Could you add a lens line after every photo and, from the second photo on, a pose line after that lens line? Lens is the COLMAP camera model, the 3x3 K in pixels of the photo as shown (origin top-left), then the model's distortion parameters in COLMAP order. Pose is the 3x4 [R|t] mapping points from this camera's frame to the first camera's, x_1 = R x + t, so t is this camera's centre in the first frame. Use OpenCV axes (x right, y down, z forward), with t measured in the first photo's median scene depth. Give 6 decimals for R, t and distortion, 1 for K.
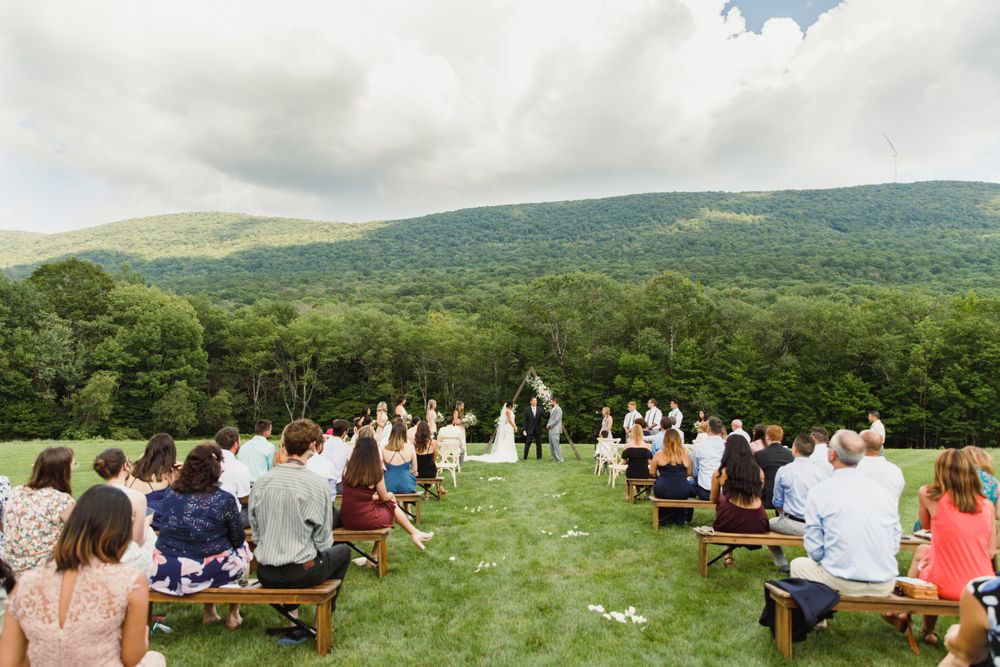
lens RADIAL K [[683.3, 0, 500.0], [0, 683.3, 333.5], [0, 0, 1]] dist [0.030905, -0.000824]
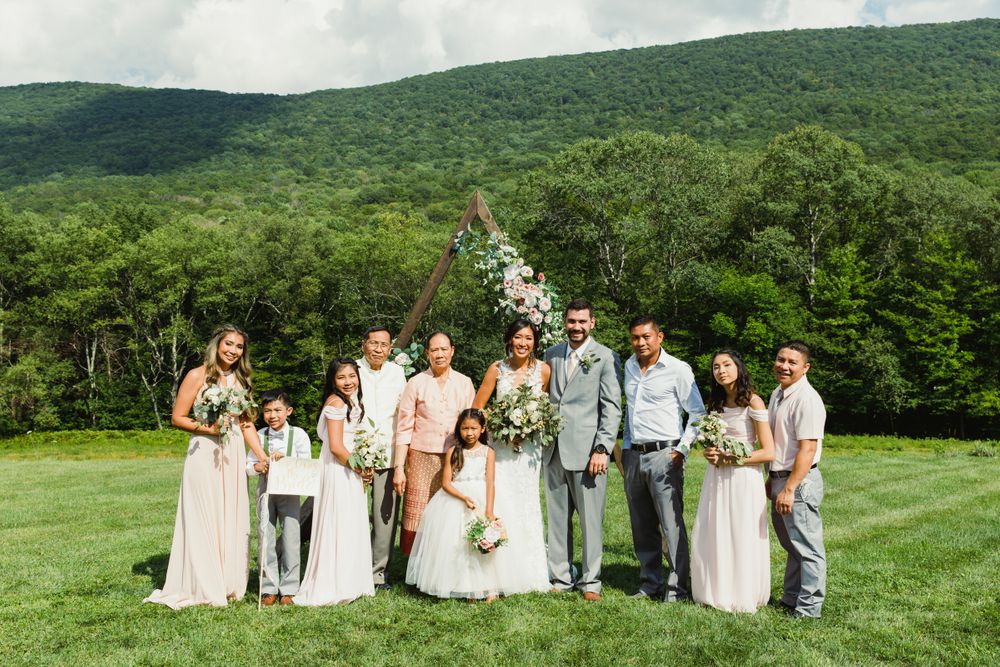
lens RADIAL K [[1041.6, 0, 500.0], [0, 1041.6, 333.5], [0, 0, 1]] dist [0.043685, 0.003485]
pose [[0.999440, -0.023084, -0.024243, 0.013259], [0.024624, 0.997563, 0.065289, 0.015427], [0.022677, -0.065850, 0.997572, 0.126050]]
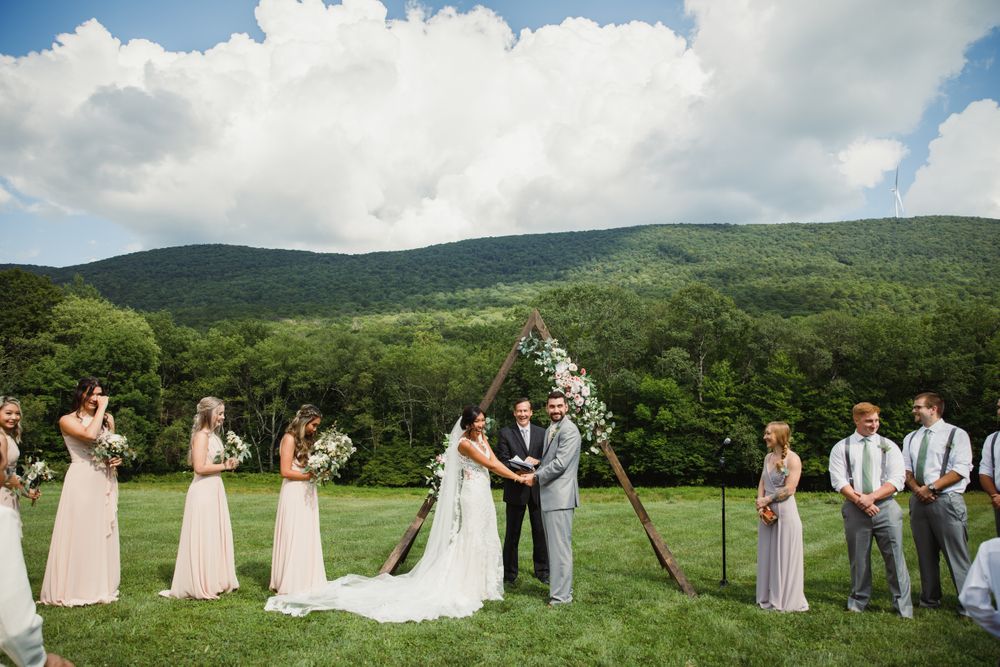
lens RADIAL K [[695.3, 0, 500.0], [0, 695.3, 333.5], [0, 0, 1]] dist [-0.107379, 0.098574]
pose [[0.999982, 0.001172, -0.005902, 0.006418], [-0.001473, 0.998689, -0.051173, 0.016135], [0.005834, 0.051181, 0.998672, 0.132723]]
